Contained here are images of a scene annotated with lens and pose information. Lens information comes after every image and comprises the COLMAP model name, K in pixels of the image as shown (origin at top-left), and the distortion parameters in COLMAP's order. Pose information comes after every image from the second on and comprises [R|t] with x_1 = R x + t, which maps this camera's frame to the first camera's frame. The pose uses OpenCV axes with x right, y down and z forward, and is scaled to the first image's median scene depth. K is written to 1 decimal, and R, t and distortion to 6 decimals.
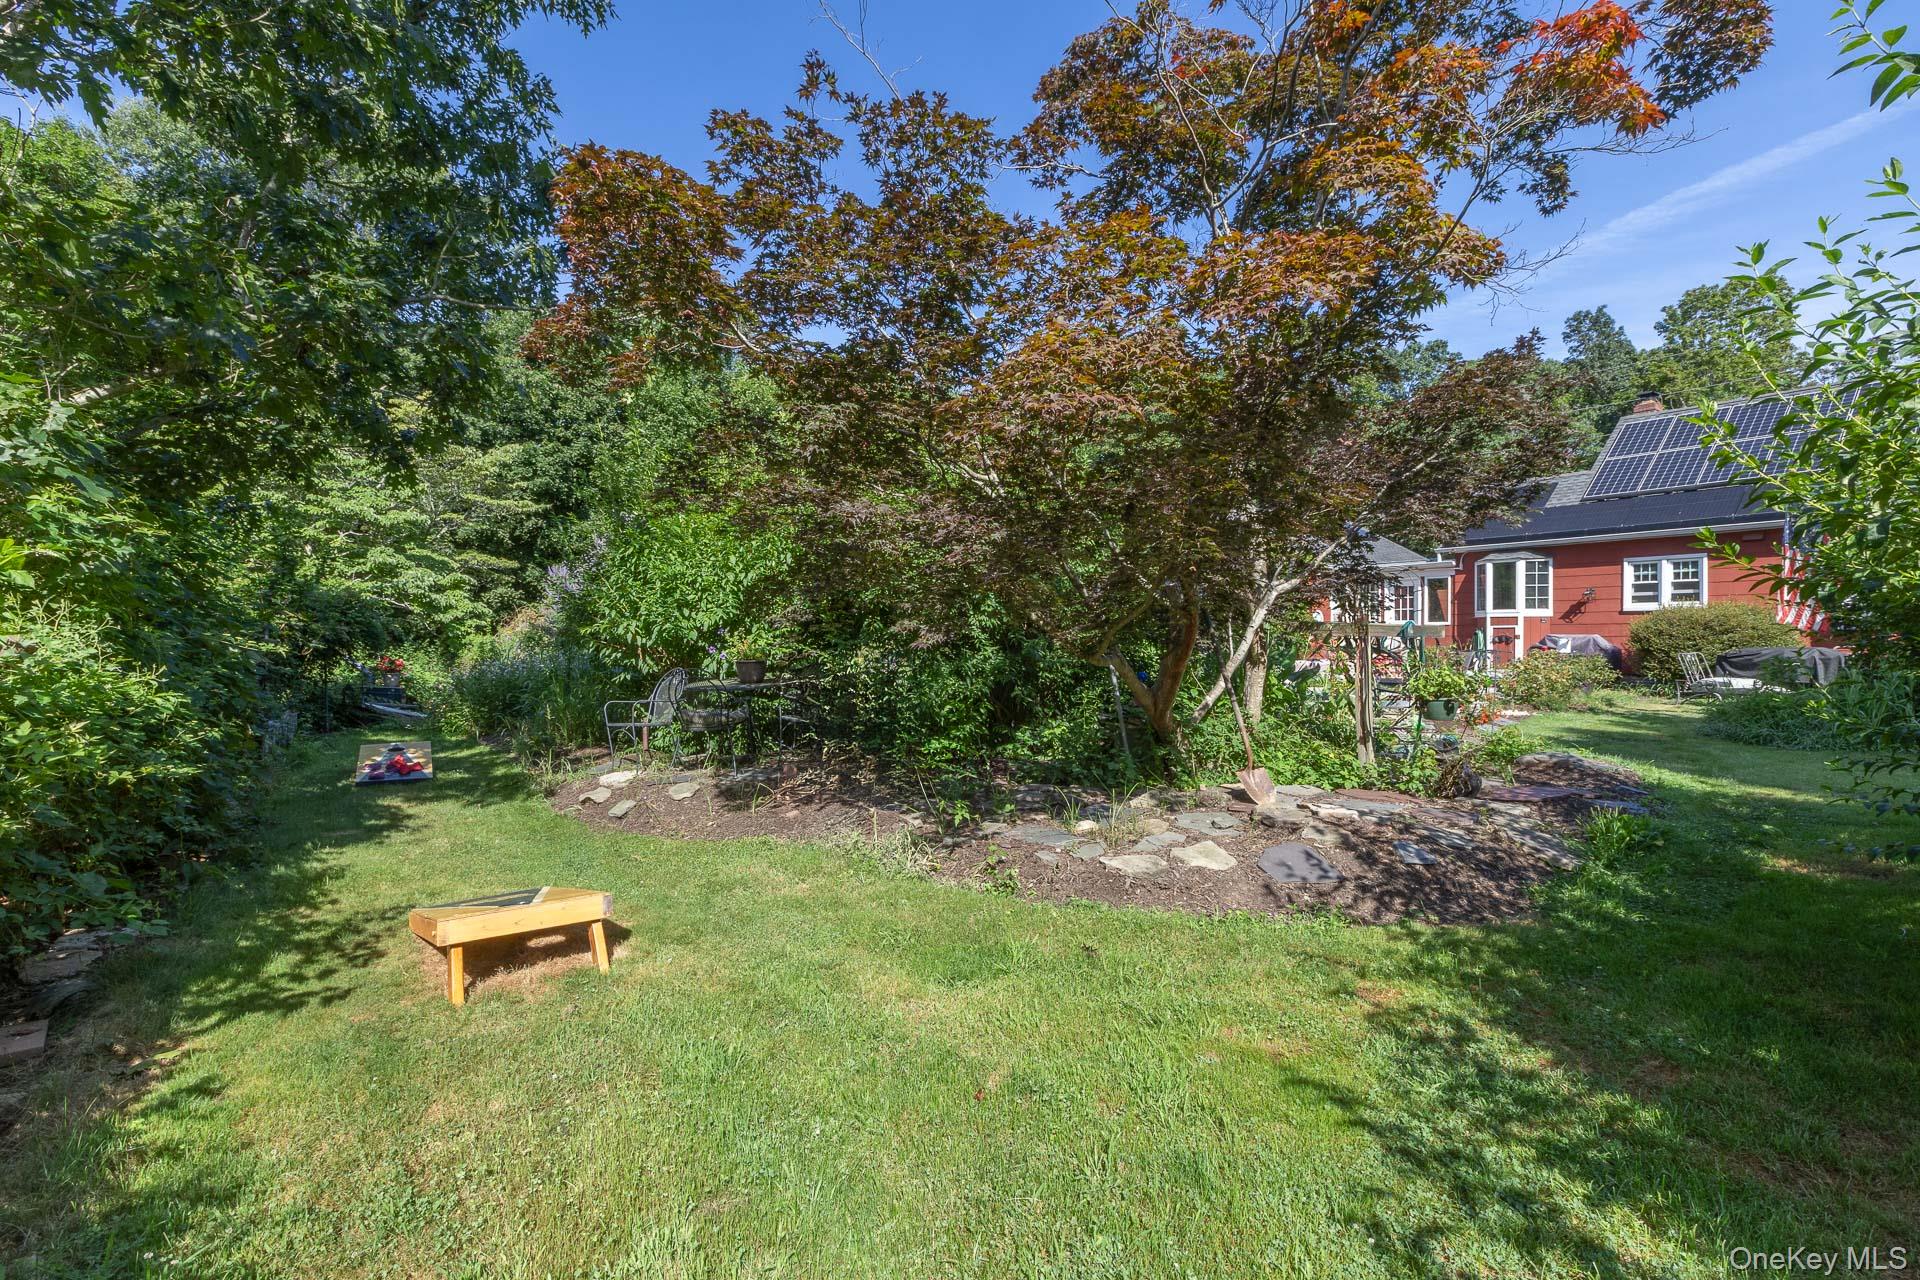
lens RADIAL K [[877.9, 0, 959.2], [0, 877.9, 632.9], [0, 0, 1]] dist [0.002681, 0.000455]
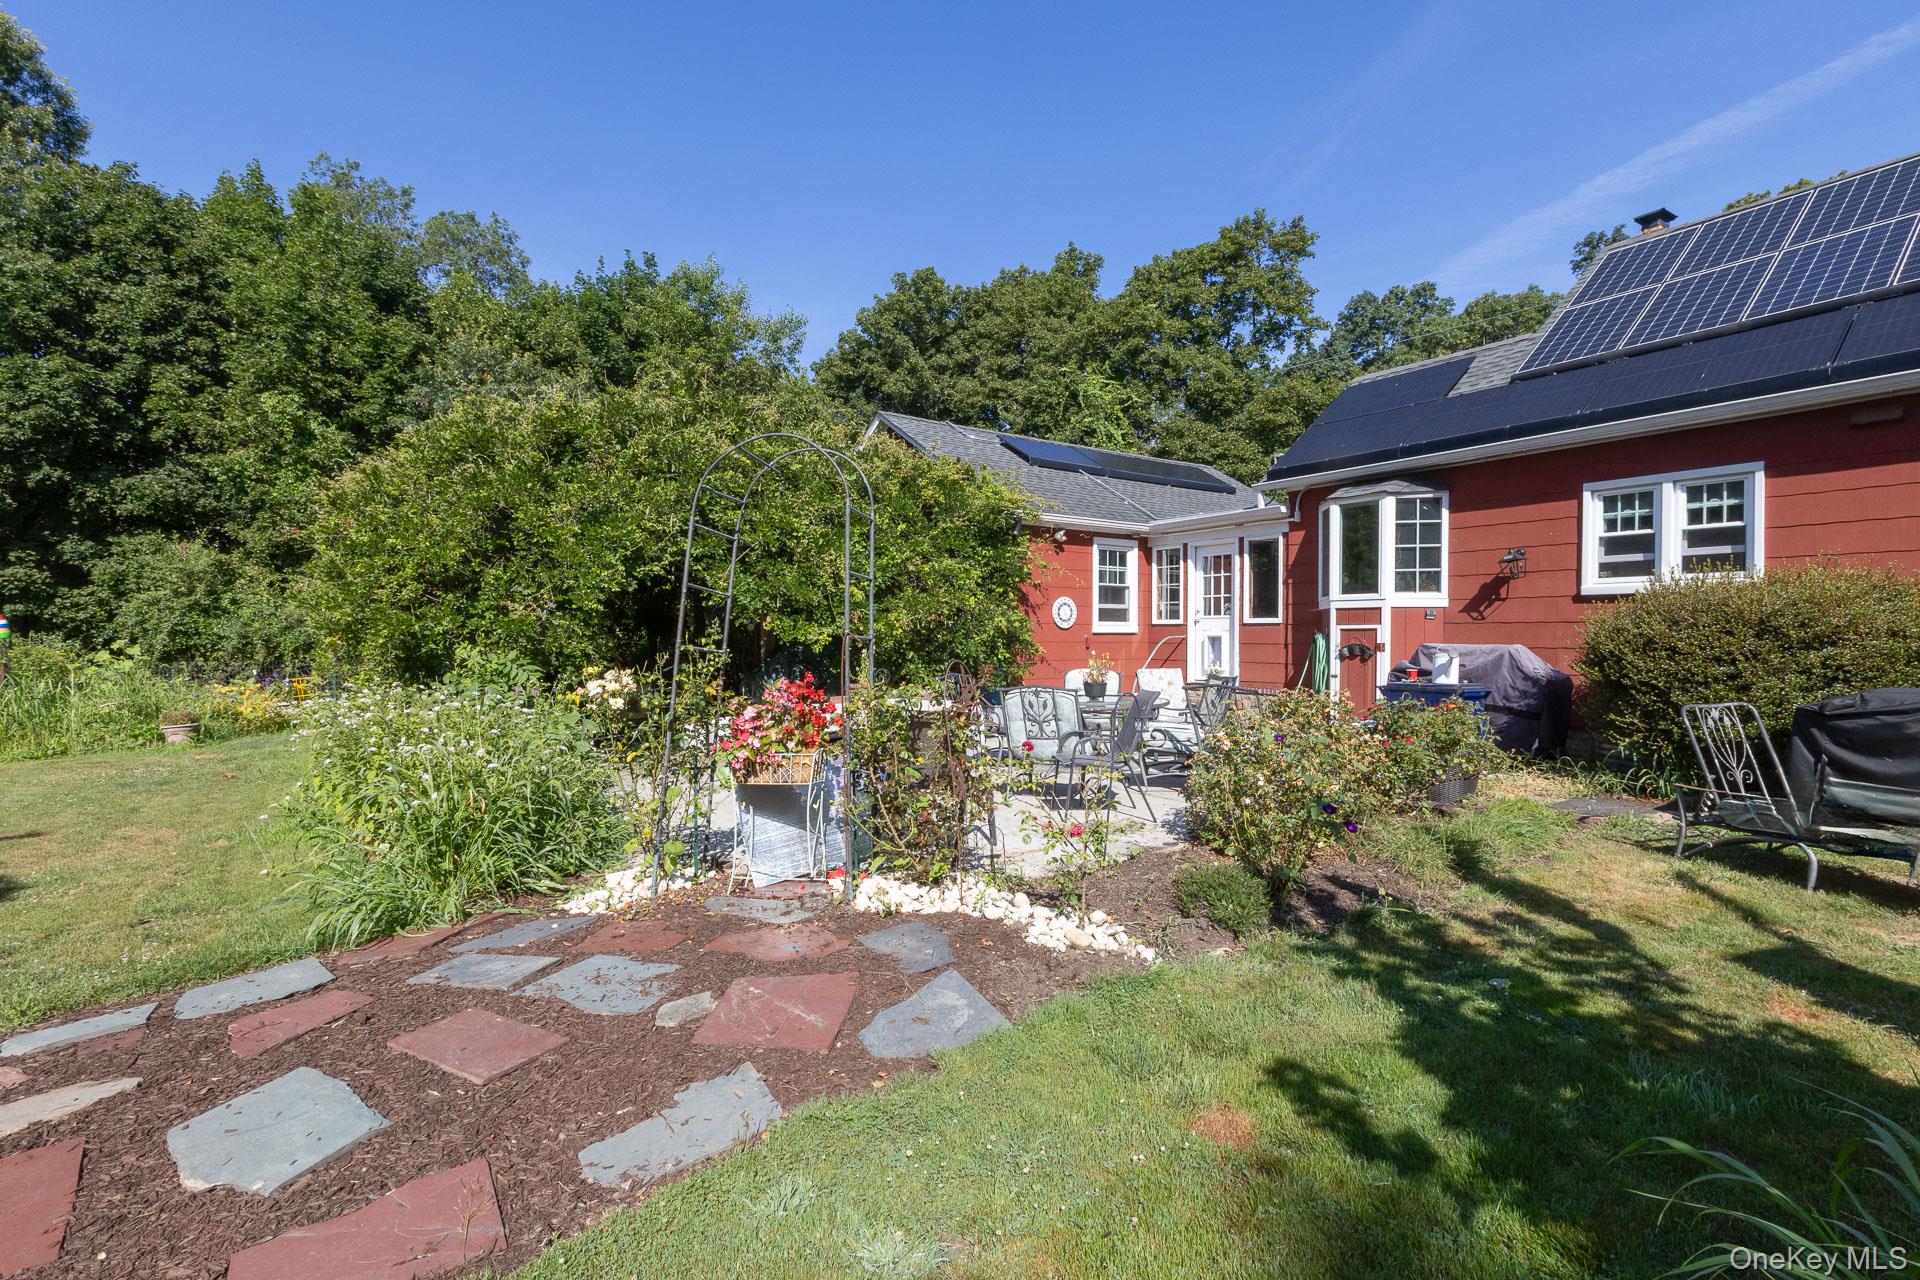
lens RADIAL K [[877.9, 0, 965.6], [0, 877.9, 641.1], [0, 0, 1]] dist [0.002681, 0.000455]
pose [[0.999785, 0.002739, -0.020542, 0.406452], [-0.002485, 0.999920, 0.012396, -0.004661], [0.020575, -0.012343, 0.999712, 0.486479]]
